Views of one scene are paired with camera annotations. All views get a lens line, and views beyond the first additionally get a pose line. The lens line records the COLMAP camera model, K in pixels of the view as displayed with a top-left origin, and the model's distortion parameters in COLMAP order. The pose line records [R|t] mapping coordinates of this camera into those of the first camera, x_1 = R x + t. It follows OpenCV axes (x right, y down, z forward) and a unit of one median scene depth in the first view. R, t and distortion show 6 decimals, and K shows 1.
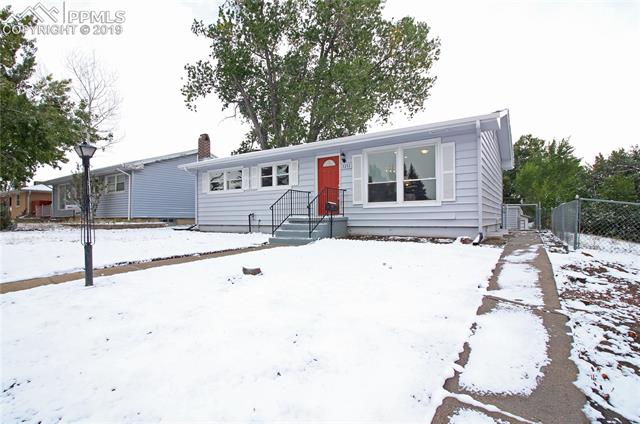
lens RADIAL K [[303.0, 0, 319.4], [0, 303.0, 212.9], [0, 0, 1]] dist [-0.016286, -0.002105]
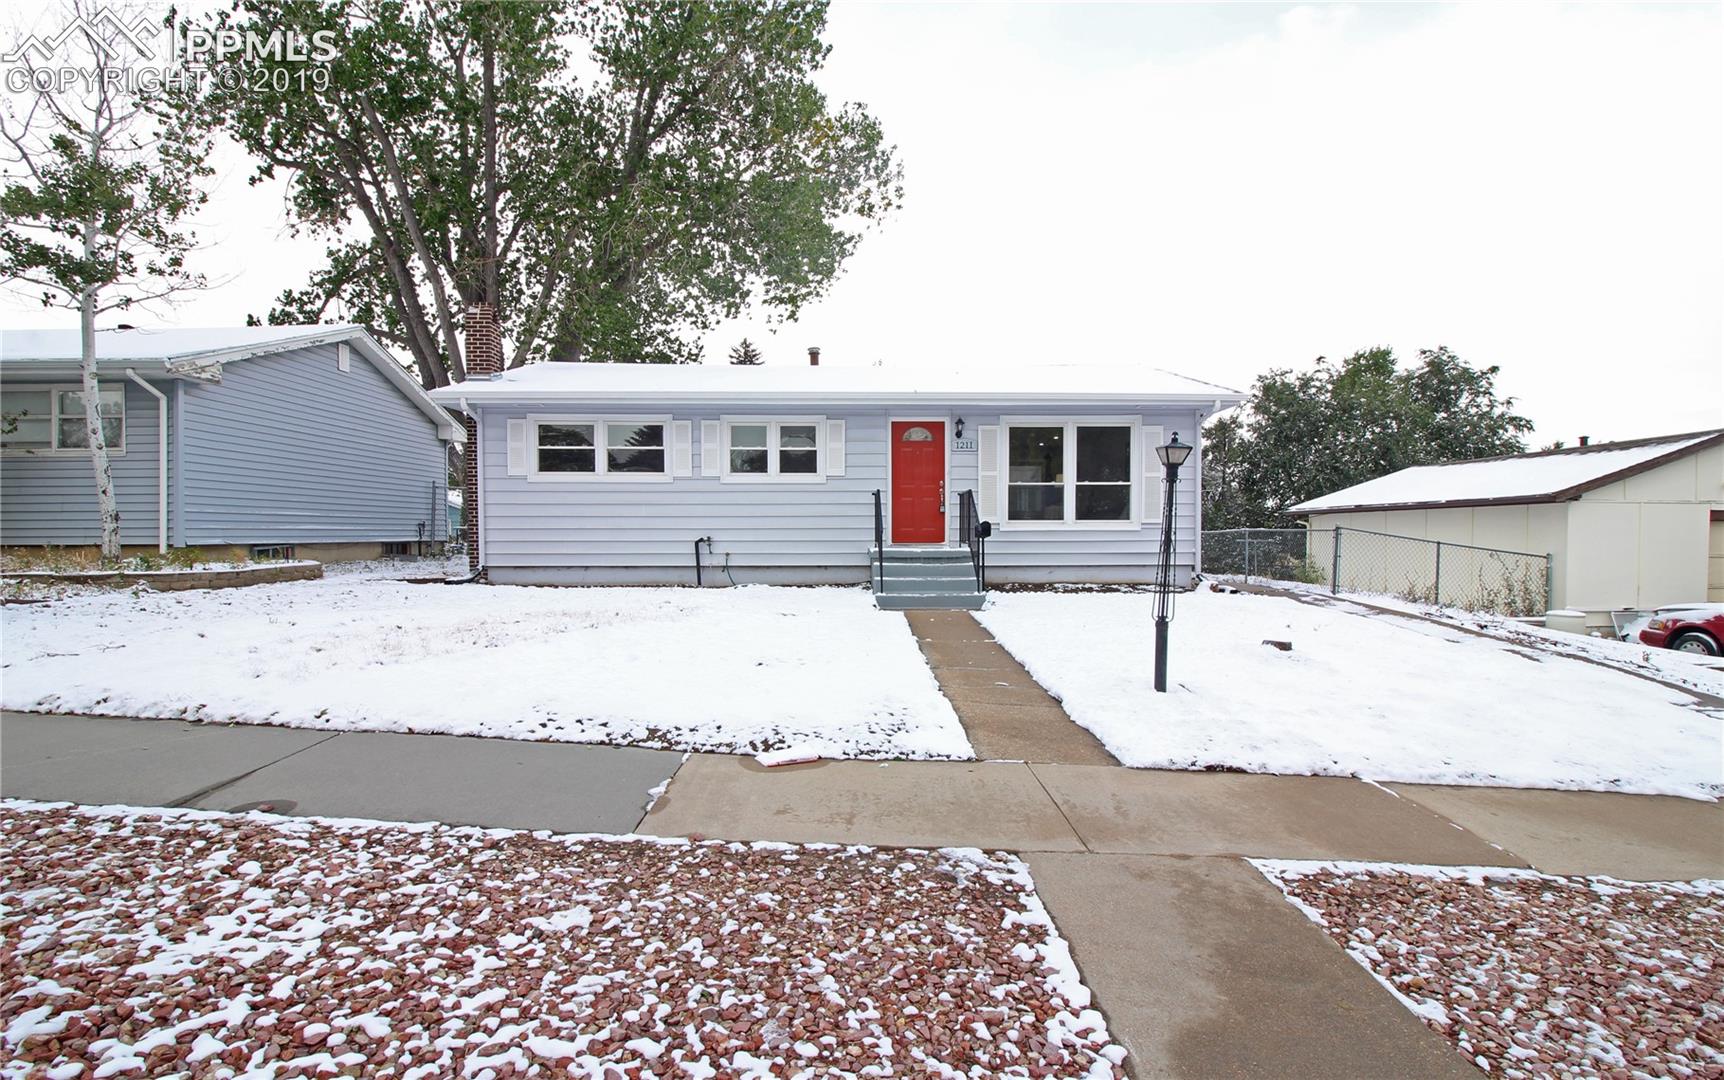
lens RADIAL K [[765.6, 0, 861.1], [0, 765.6, 539.8], [0, 0, 1]] dist [-0.019594, -0.000382]
pose [[0.823751, 0.000339, 0.566952, -0.660644], [-0.015973, 0.999617, 0.022610, -0.022025], [-0.566727, -0.027681, 0.823441, 0.047739]]
